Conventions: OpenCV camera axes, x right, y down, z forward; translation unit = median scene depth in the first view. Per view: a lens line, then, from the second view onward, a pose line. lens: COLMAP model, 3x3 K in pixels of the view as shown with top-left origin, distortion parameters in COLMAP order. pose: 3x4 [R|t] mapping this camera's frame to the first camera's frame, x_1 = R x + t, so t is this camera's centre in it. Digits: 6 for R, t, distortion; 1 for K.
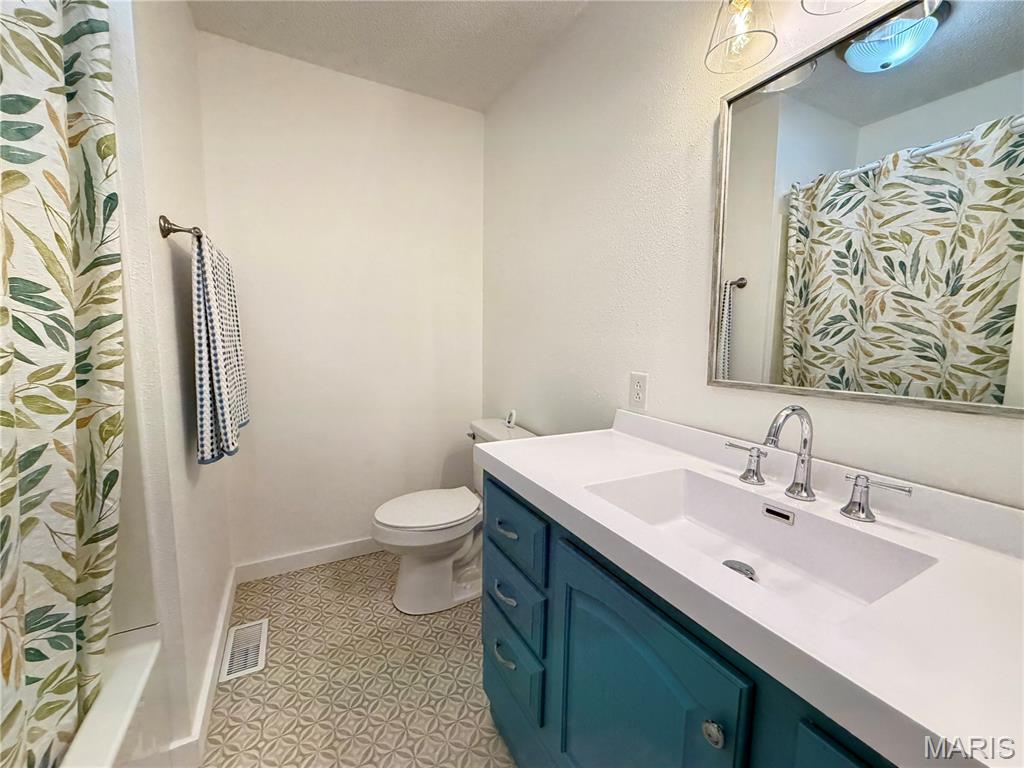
lens RADIAL K [[410.1, 0, 510.9], [0, 410.1, 382.9], [0, 0, 1]] dist [0.000311, -0.000931]
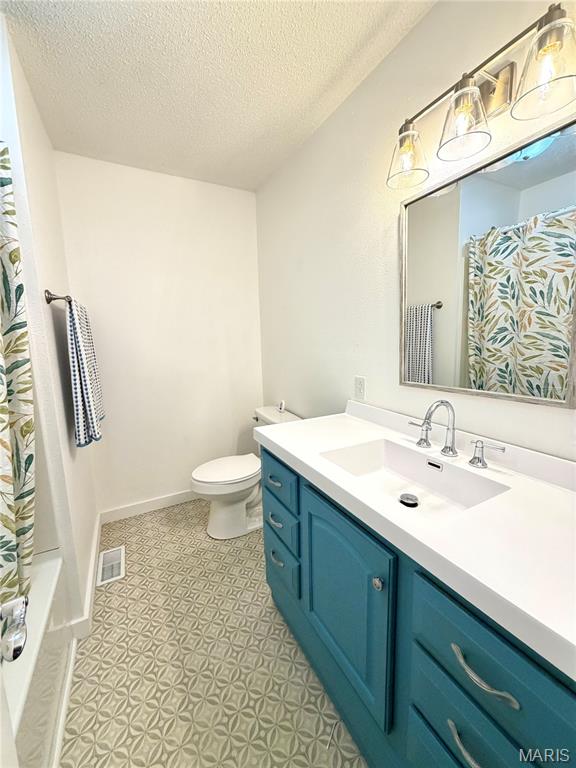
lens RADIAL K [[307.6, 0, 289.7], [0, 307.6, 381.1], [0, 0, 1]] dist [0.000311, -0.000931]
pose [[0.999245, -0.038859, 0.000534, 0.055824], [0.038829, 0.998848, 0.028201, -0.057032], [-0.001630, -0.028159, 0.999602, -0.169574]]
